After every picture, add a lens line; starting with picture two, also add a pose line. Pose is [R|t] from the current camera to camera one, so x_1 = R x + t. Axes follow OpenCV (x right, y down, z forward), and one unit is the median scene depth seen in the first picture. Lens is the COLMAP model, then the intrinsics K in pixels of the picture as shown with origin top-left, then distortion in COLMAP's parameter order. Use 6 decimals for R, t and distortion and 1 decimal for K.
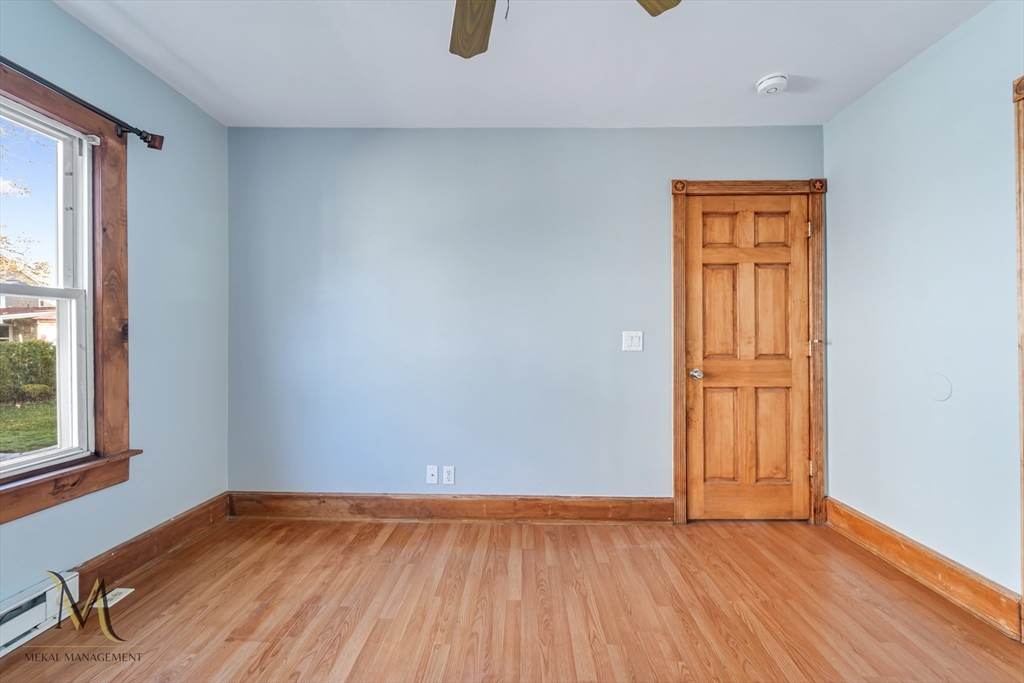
lens RADIAL K [[422.4, 0, 517.7], [0, 422.4, 334.7], [0, 0, 1]] dist [-0.000291, -0.000171]
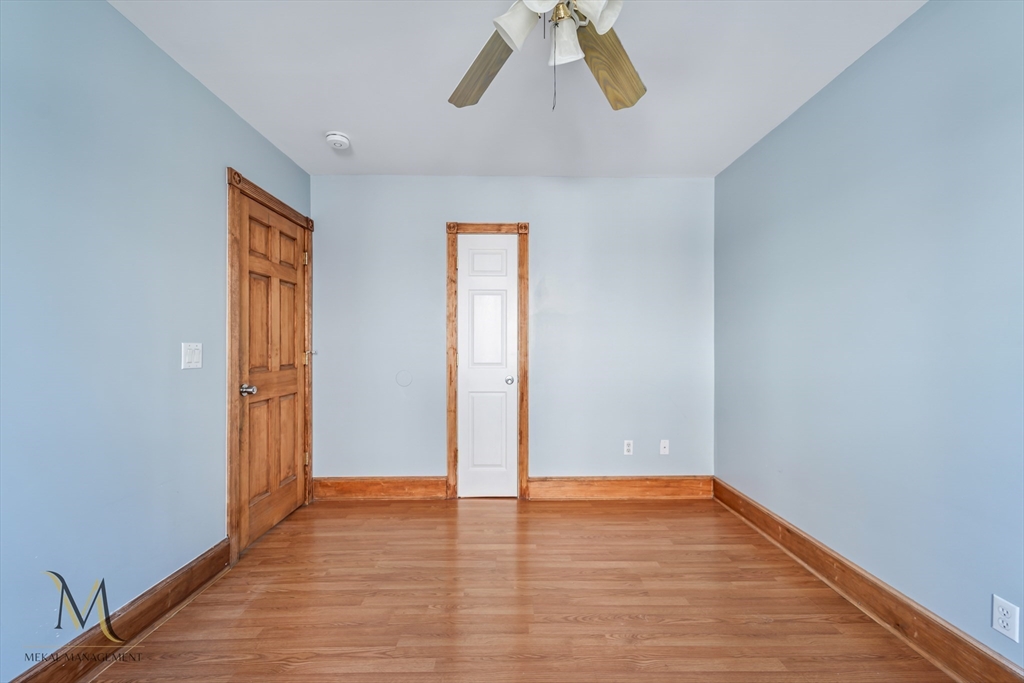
lens RADIAL K [[422.4, 0, 517.7], [0, 422.4, 334.7], [0, 0, 1]] dist [-0.000291, -0.000171]
pose [[-0.056495, 0.025682, 0.998072, -0.528498], [-0.012021, 0.999579, -0.026401, -0.009351], [-0.998330, -0.013489, -0.056163, 0.465463]]
